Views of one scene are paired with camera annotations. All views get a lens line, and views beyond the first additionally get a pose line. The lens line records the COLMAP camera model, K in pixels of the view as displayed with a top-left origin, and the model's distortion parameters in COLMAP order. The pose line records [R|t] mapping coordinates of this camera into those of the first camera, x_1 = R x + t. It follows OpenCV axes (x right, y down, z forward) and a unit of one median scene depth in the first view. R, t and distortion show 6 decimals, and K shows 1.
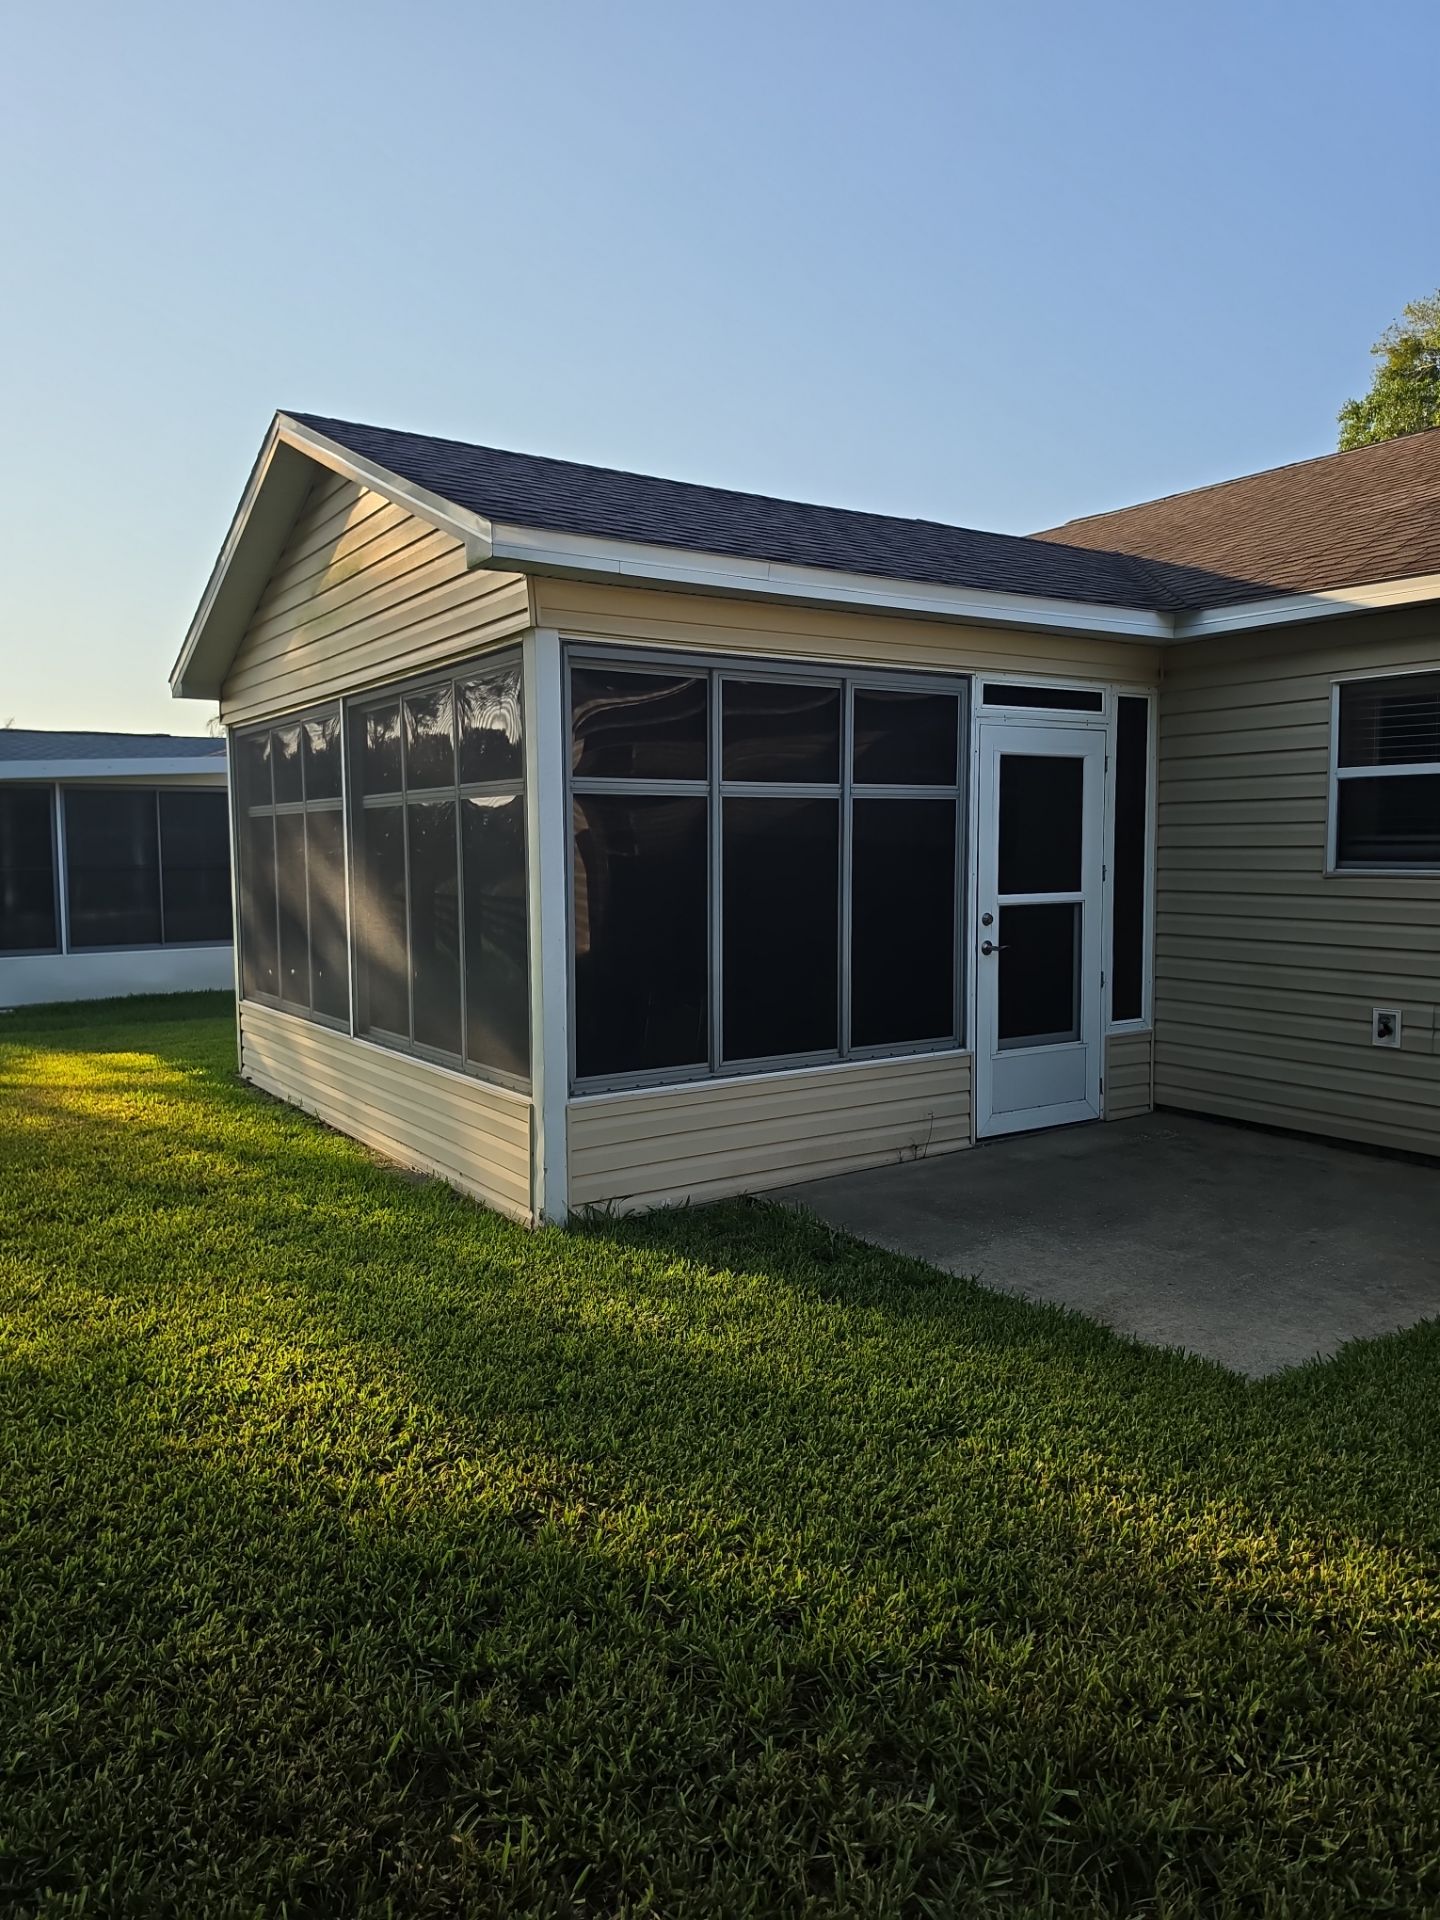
lens RADIAL K [[1334.4, 0, 715.9], [0, 1334.4, 946.8], [0, 0, 1]] dist [0.046052, 0.000361]
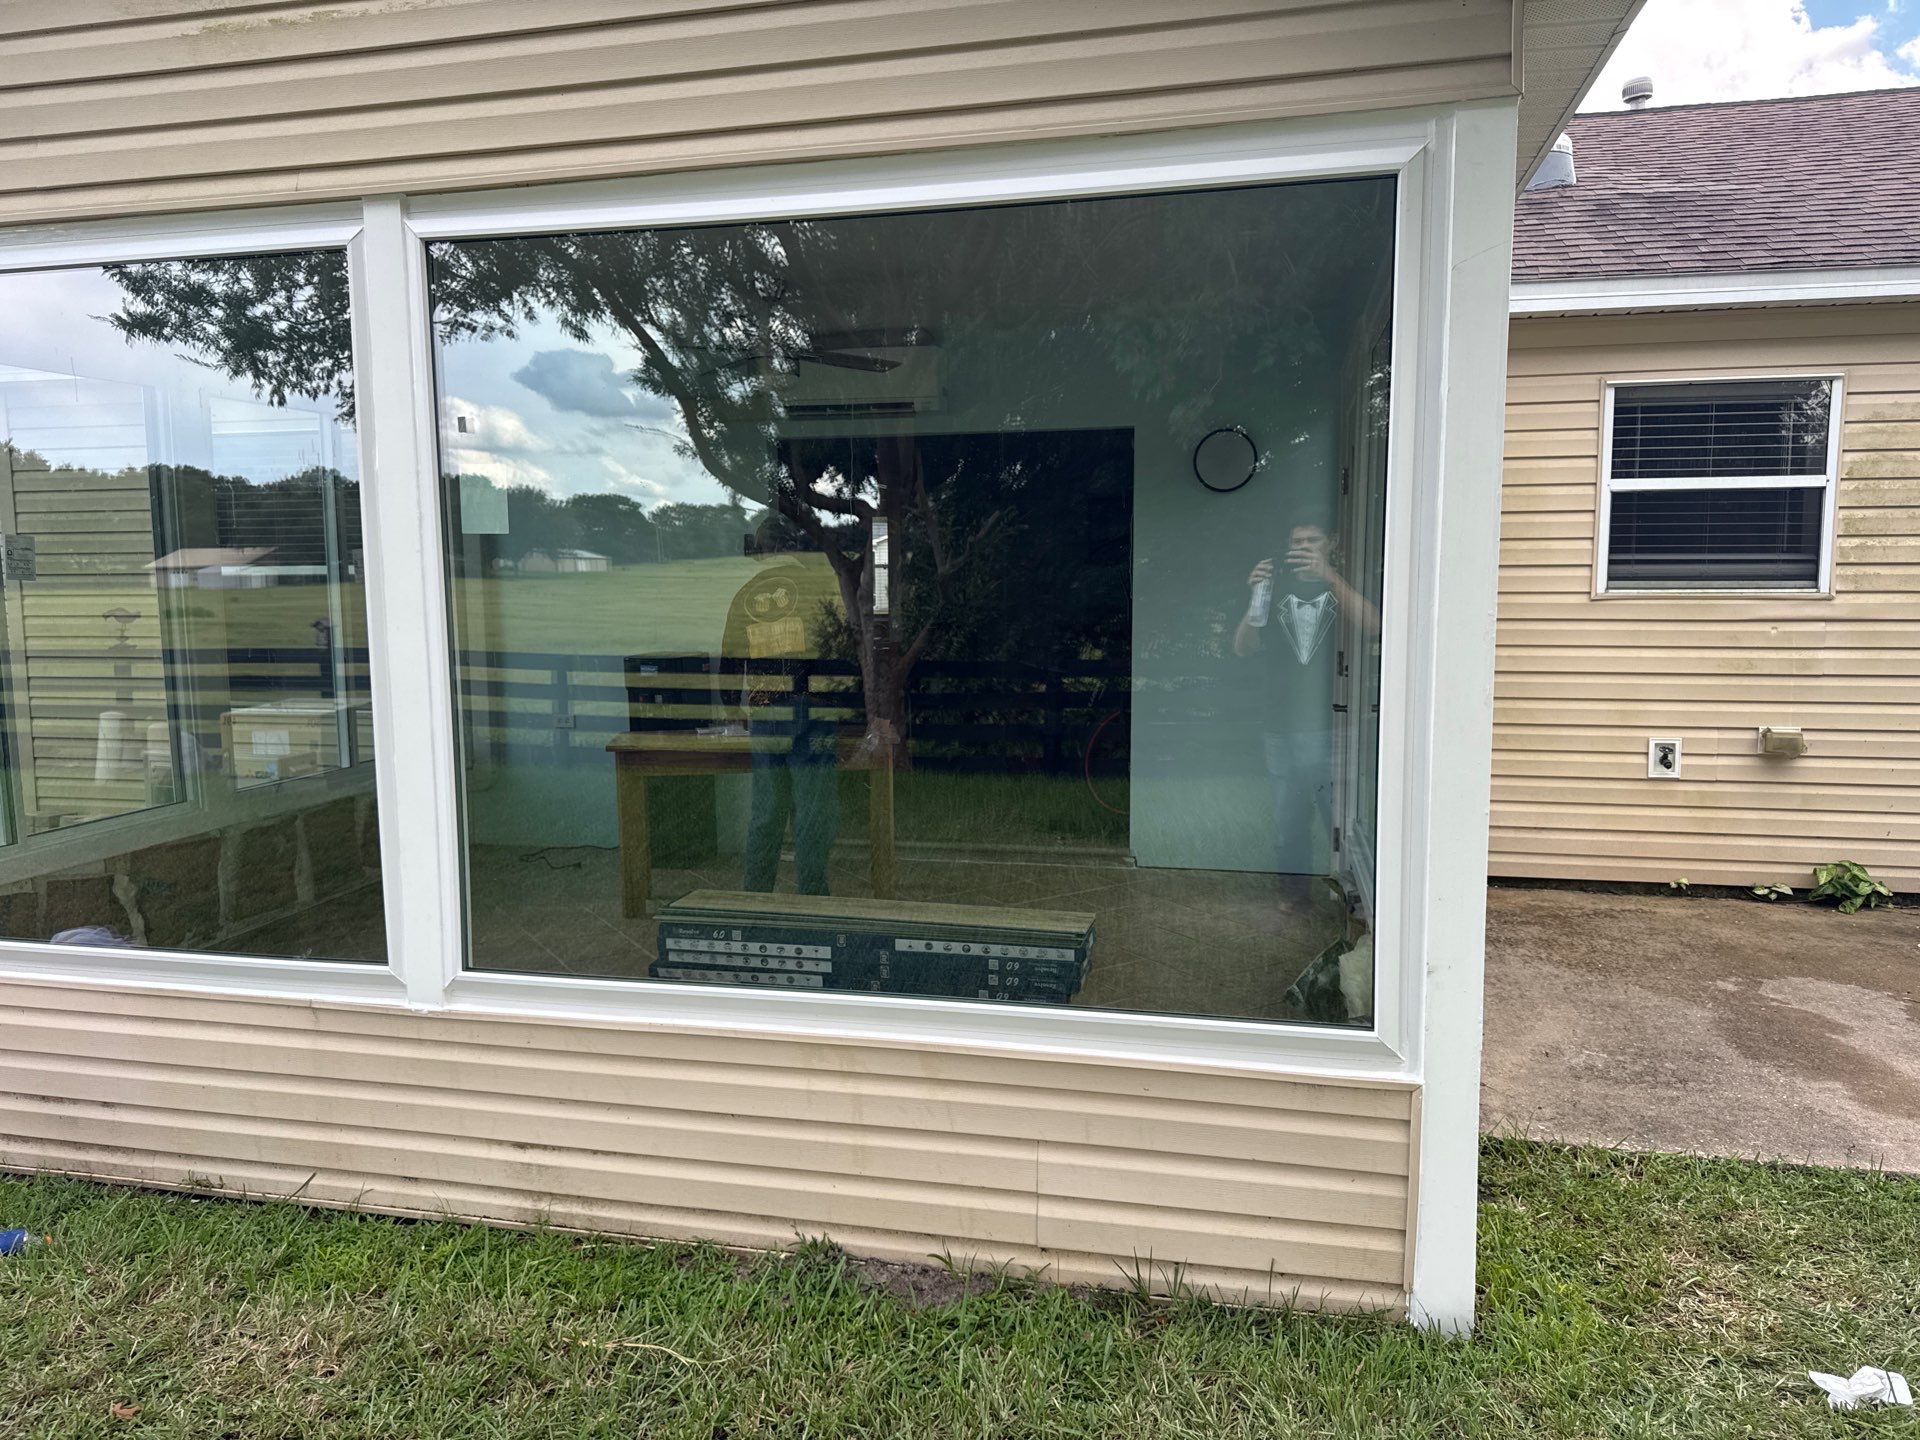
lens RADIAL K [[1355.0, 0, 954.2], [0, 1355.0, 702.4], [0, 0, 1]] dist [0.050441, -0.058789]
pose [[0.728432, -0.069954, 0.681538, -0.501342], [0.053387, 0.997545, 0.045328, -0.047292], [-0.683035, 0.003367, 0.730378, 0.624325]]
